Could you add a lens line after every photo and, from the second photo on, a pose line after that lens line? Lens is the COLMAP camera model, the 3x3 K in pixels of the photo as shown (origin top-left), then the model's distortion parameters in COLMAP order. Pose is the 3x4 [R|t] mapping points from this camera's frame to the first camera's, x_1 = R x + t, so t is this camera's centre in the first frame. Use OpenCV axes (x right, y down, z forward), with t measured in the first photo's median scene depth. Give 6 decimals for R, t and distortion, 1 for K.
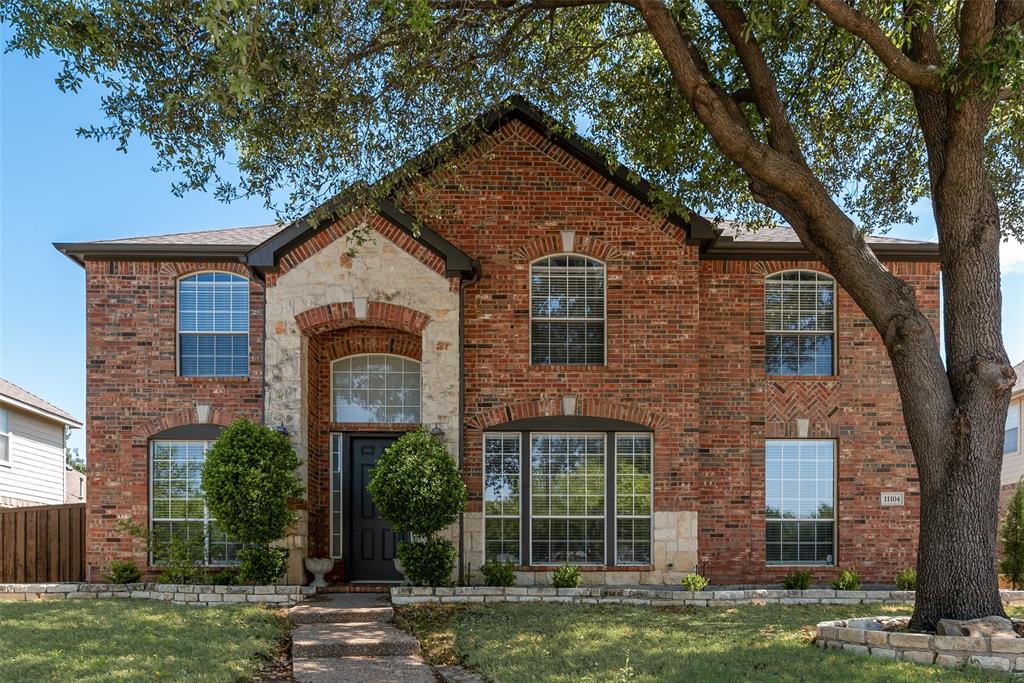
lens RADIAL K [[416.9, 0, 512.0], [0, 416.9, 399.0], [0, 0, 1]] dist [0.000053, 0.000097]
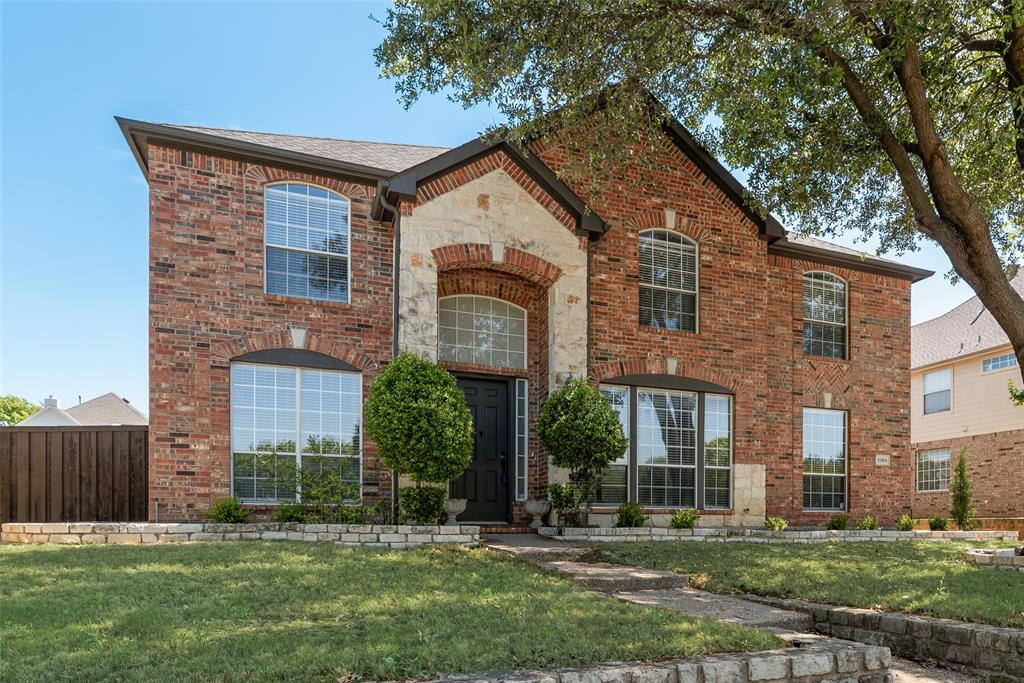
lens RADIAL K [[412.0, 0, 512.0], [0, 412.0, 341.5], [0, 0, 1]] dist [-0.000316, -0.000071]
pose [[0.969908, 0.102006, 0.221073, -0.507656], [-0.100596, 0.994771, -0.017660, 0.011801], [-0.221718, -0.005111, 0.975097, 0.013846]]
